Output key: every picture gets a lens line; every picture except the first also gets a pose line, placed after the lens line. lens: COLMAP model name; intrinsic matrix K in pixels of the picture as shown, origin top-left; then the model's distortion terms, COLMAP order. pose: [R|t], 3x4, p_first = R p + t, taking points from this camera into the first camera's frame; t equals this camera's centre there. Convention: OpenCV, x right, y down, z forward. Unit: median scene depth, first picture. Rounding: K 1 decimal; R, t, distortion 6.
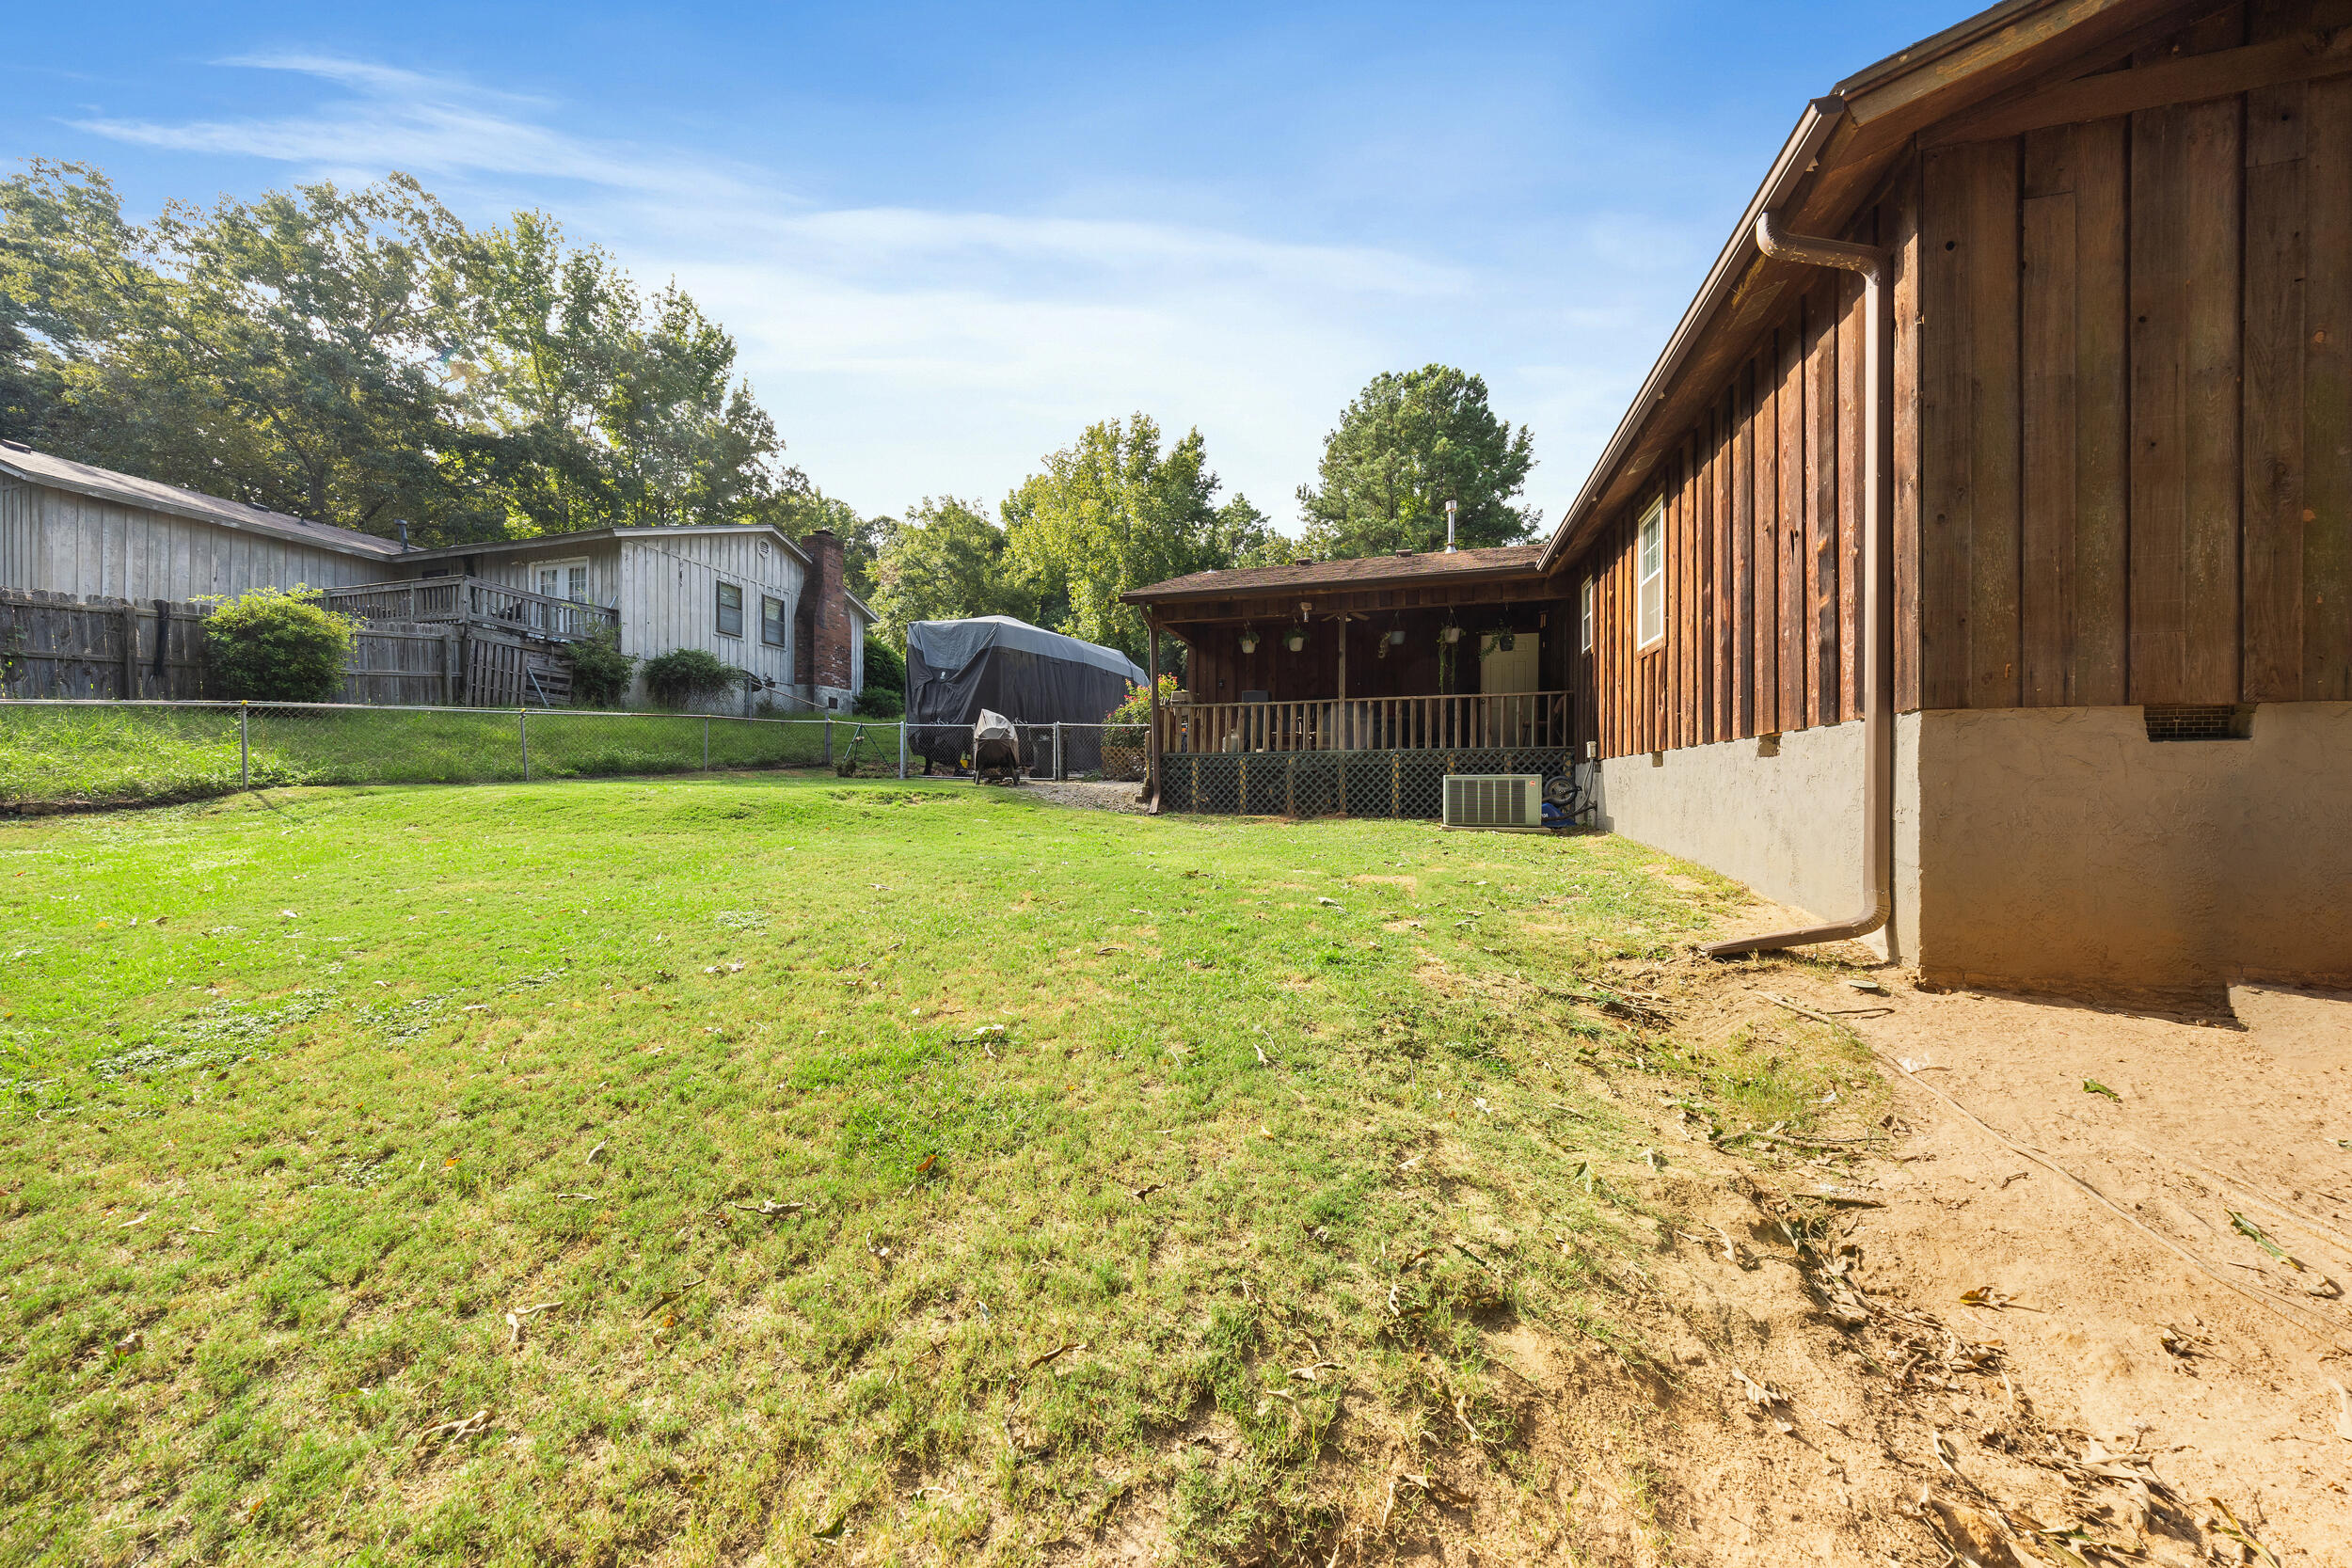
lens RADIAL K [[799.3, 0, 1179.5], [0, 799.3, 784.2], [0, 0, 1]] dist [-0.009253, 0.001059]
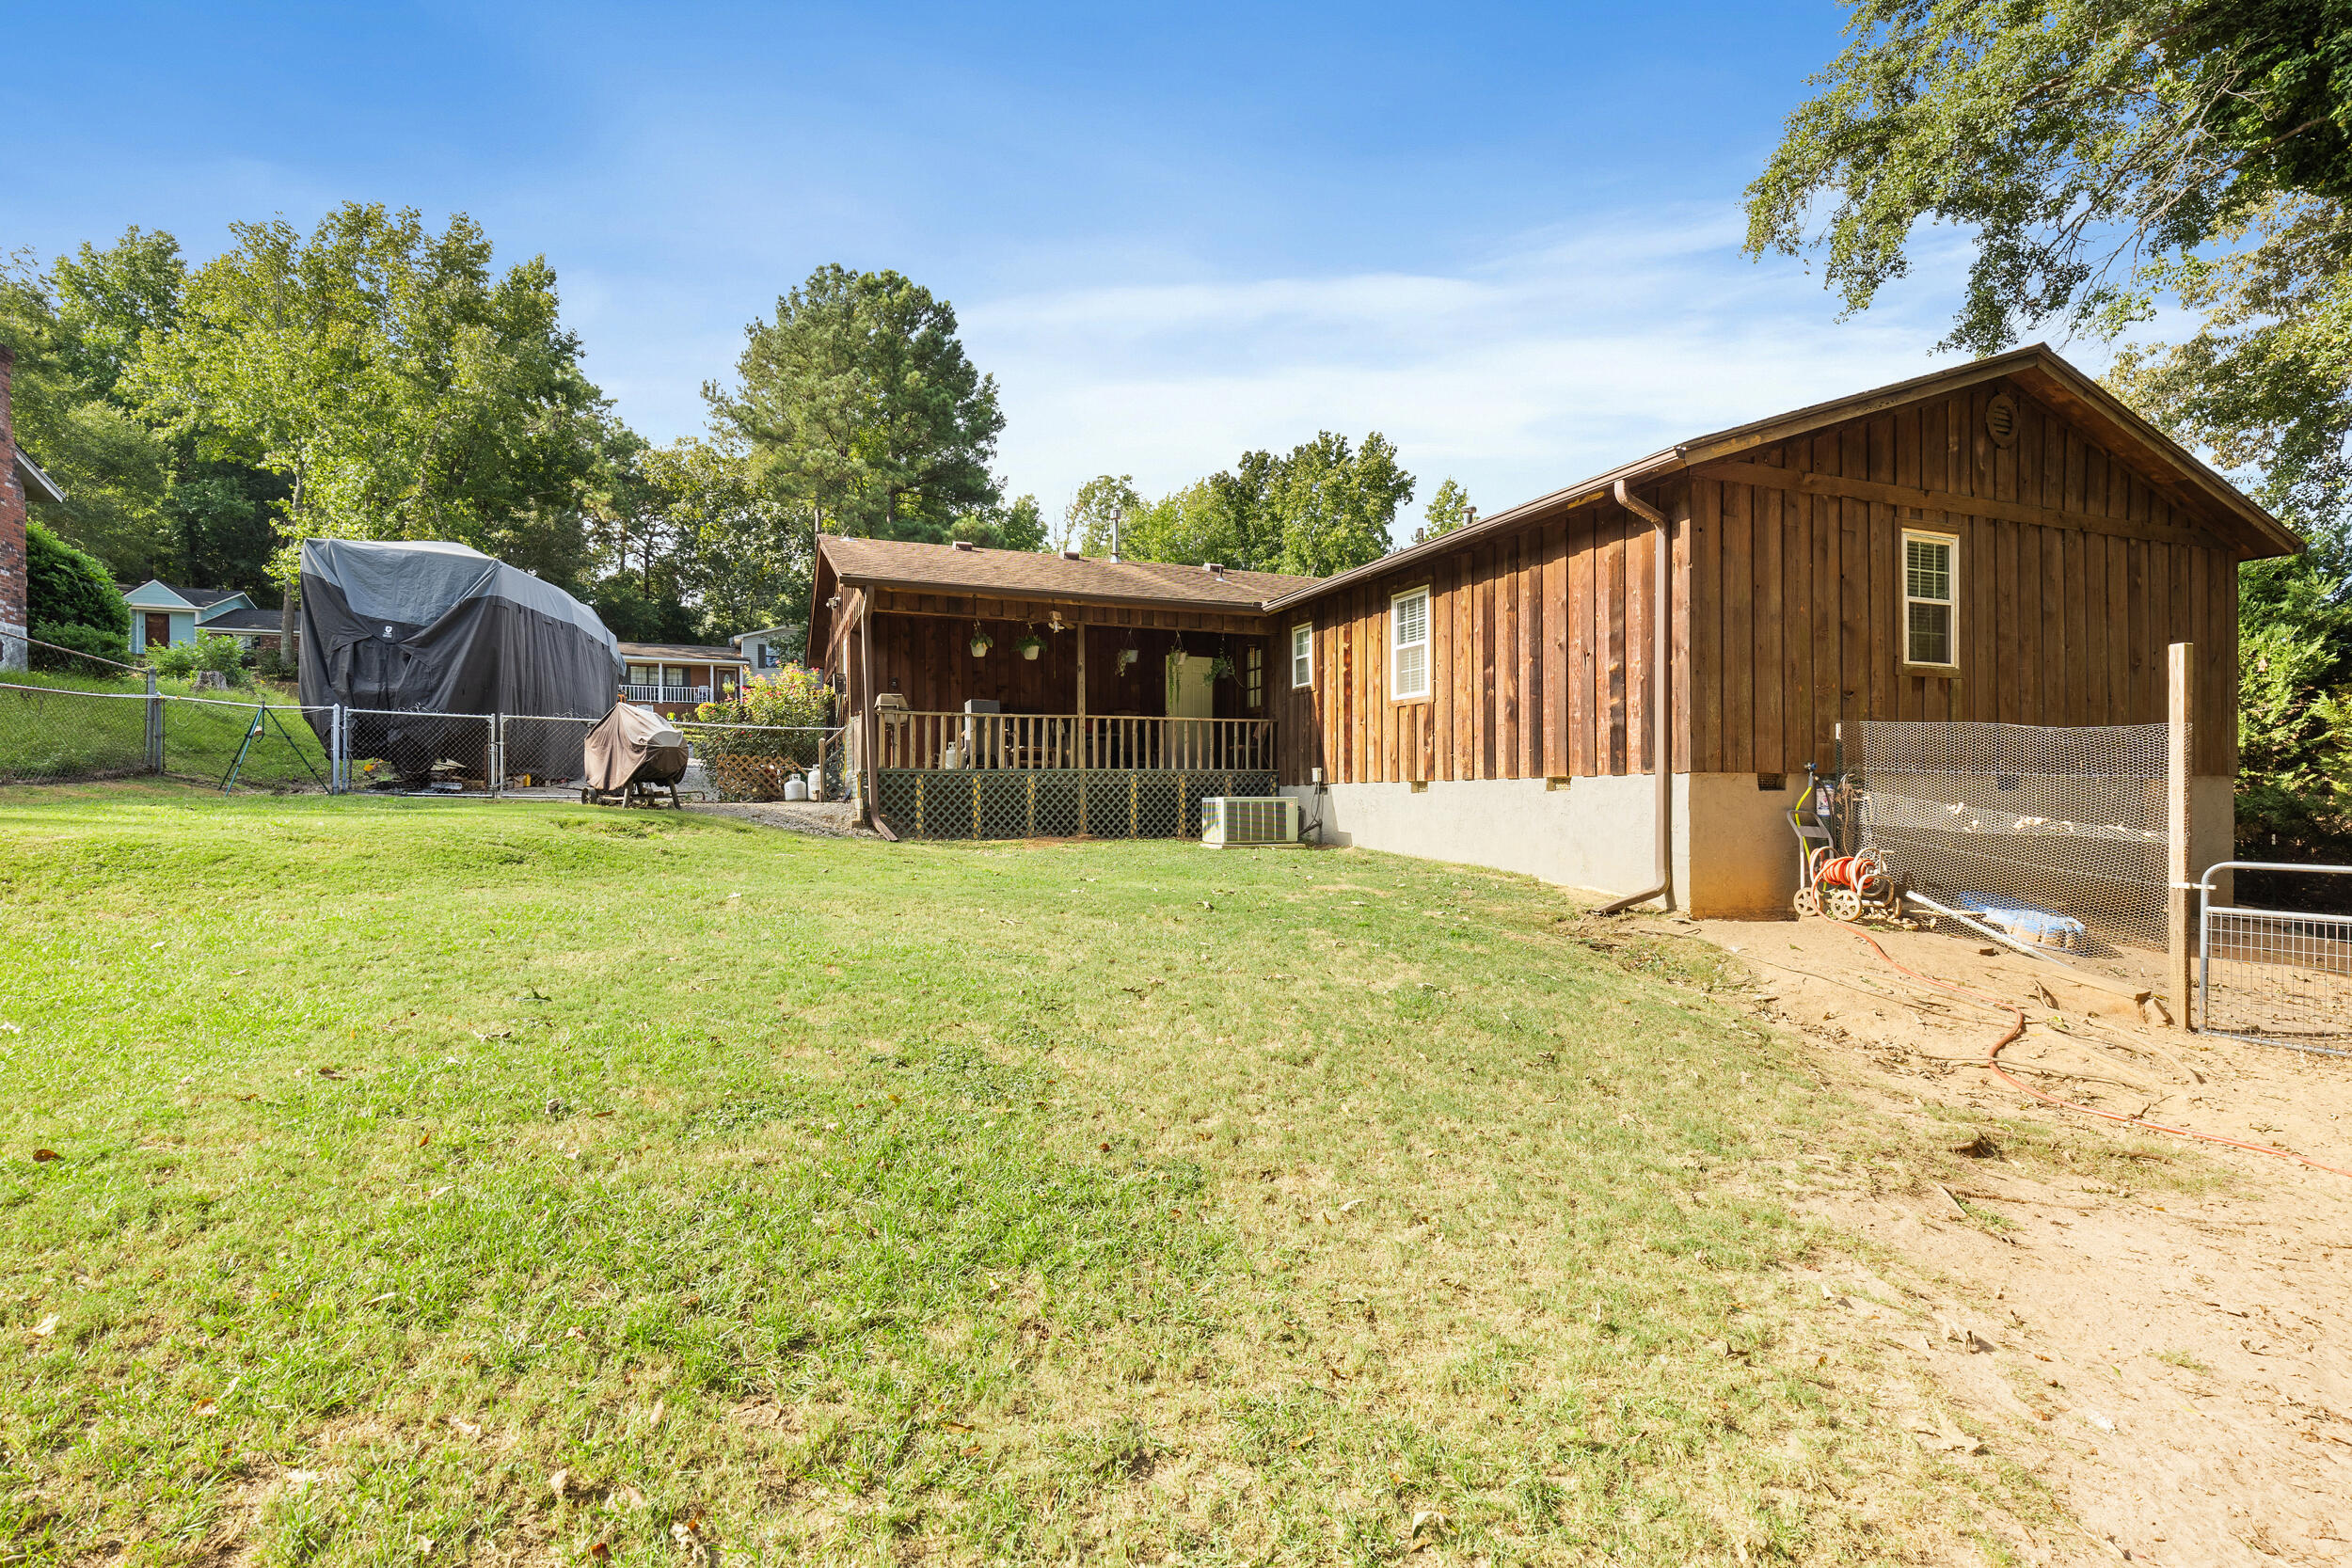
lens RADIAL K [[1084.5, 0, 1166.1], [0, 1084.5, 780.6], [0, 0, 1]] dist [0.005823, -0.002923]
pose [[0.780429, 0.005392, 0.625221, -0.537983], [0.000413, 0.999958, -0.009139, -0.017269], [-0.625244, 0.007391, 0.780394, -0.075484]]
